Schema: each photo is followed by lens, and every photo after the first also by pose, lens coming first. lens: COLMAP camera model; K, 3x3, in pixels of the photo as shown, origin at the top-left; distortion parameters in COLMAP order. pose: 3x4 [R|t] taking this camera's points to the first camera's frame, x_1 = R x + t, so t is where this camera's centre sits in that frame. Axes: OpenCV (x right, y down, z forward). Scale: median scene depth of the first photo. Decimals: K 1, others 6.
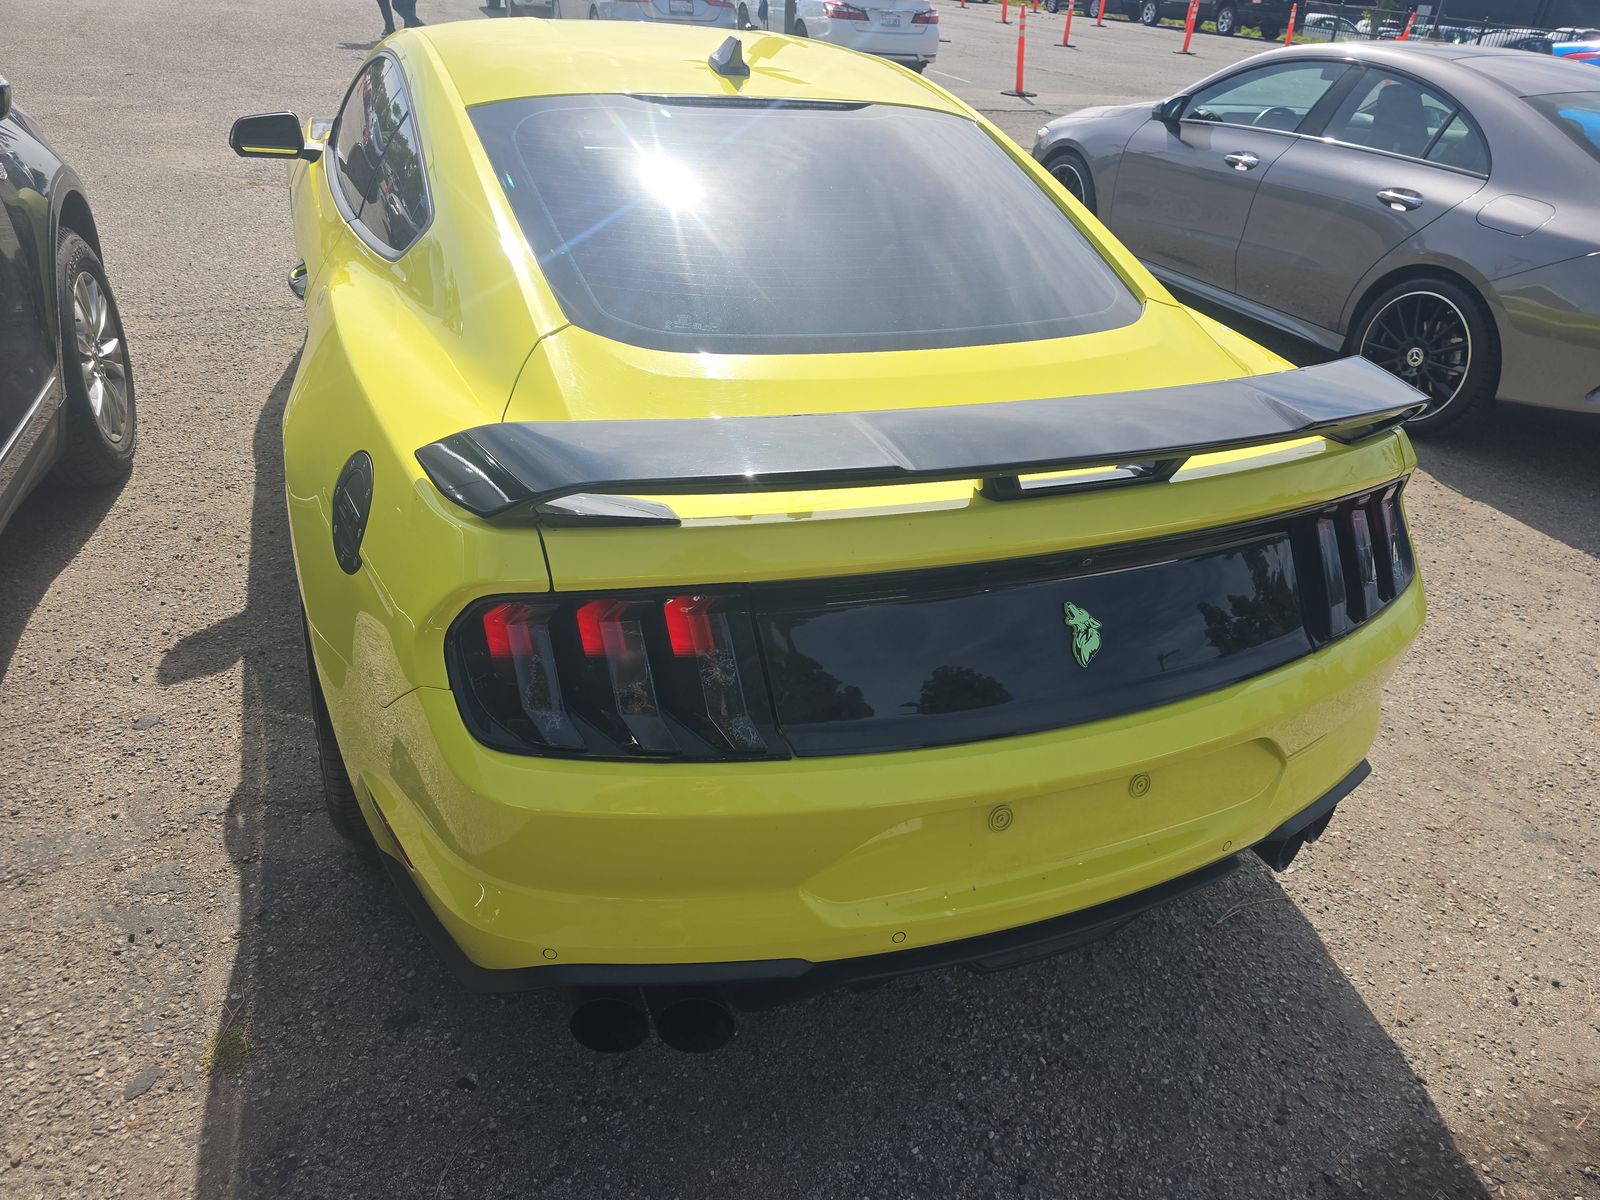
lens RADIAL K [[1078.0, 0, 811.9], [0, 1078.0, 603.2], [0, 0, 1]] dist [0.019586, -0.014038]
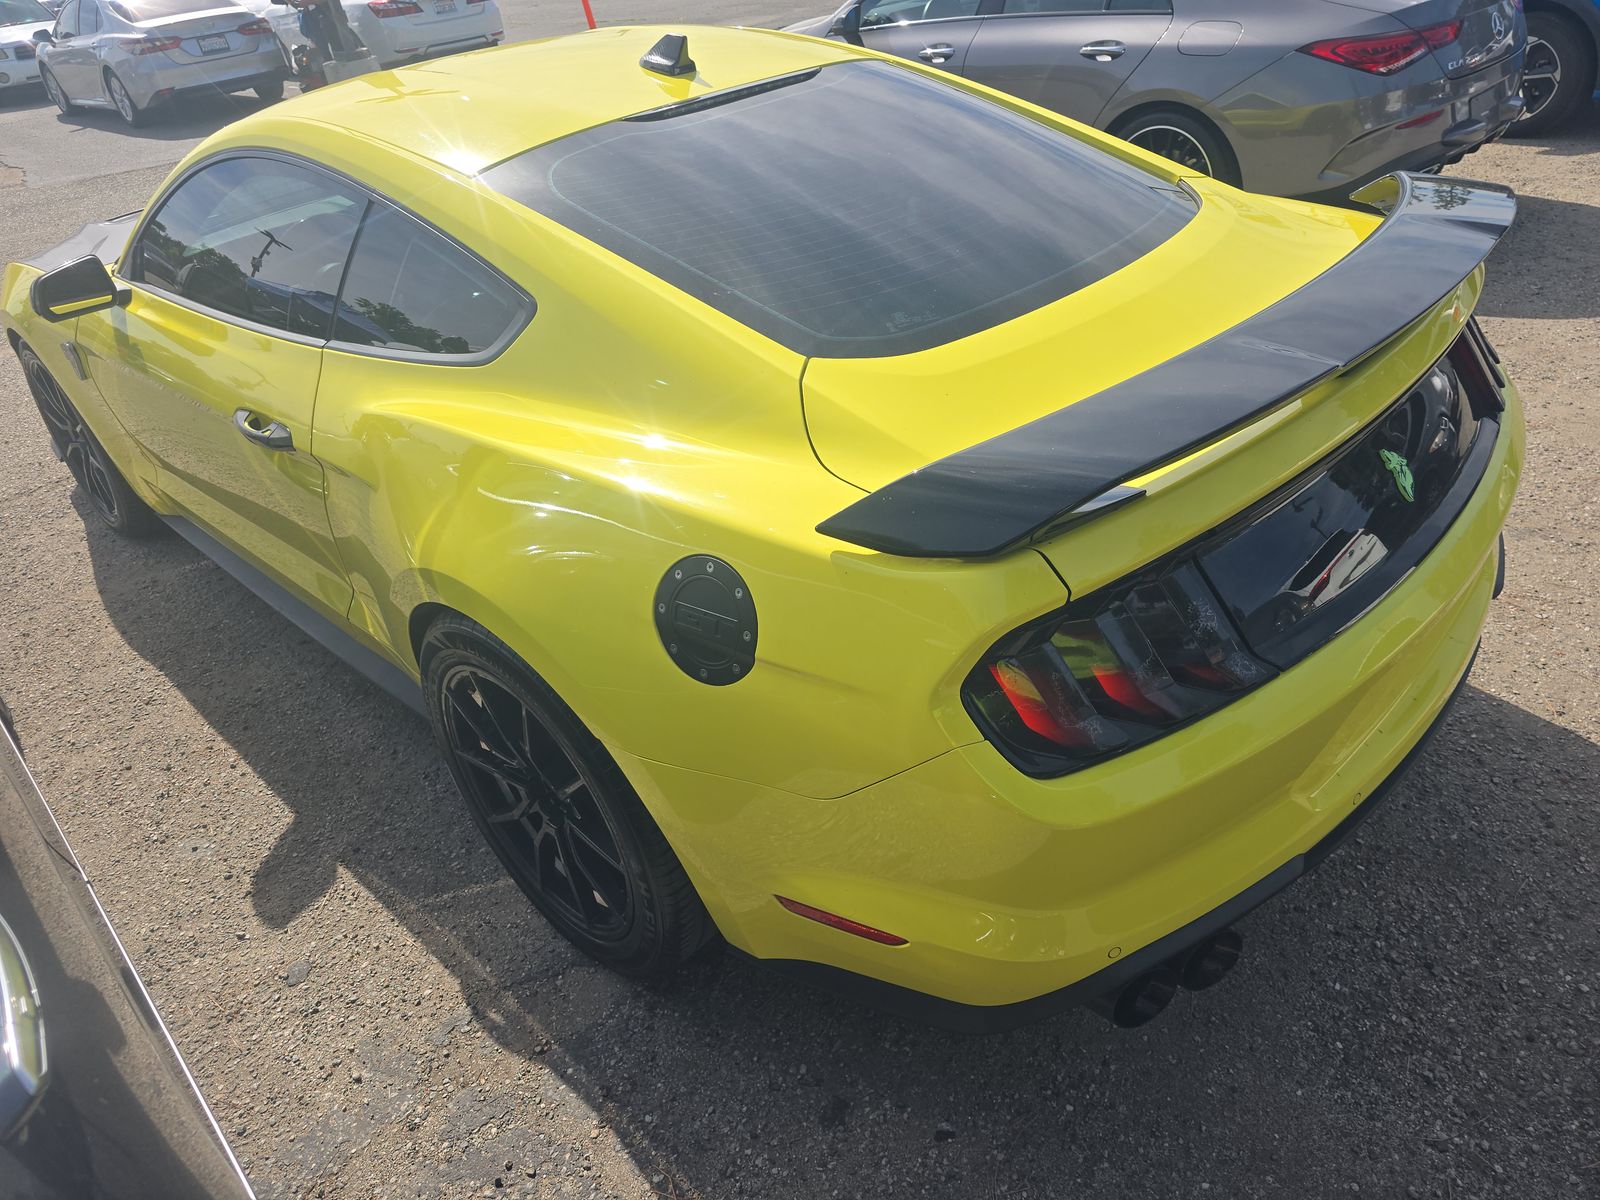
lens RADIAL K [[1078.0, 0, 805.3], [0, 1078.0, 601.4], [0, 0, 1]] dist [0.019586, -0.014038]
pose [[0.897664, -0.364391, 0.247828, -0.390723], [0.356023, 0.931093, 0.079461, -0.097934], [-0.259706, 0.016904, 0.965540, 0.066408]]
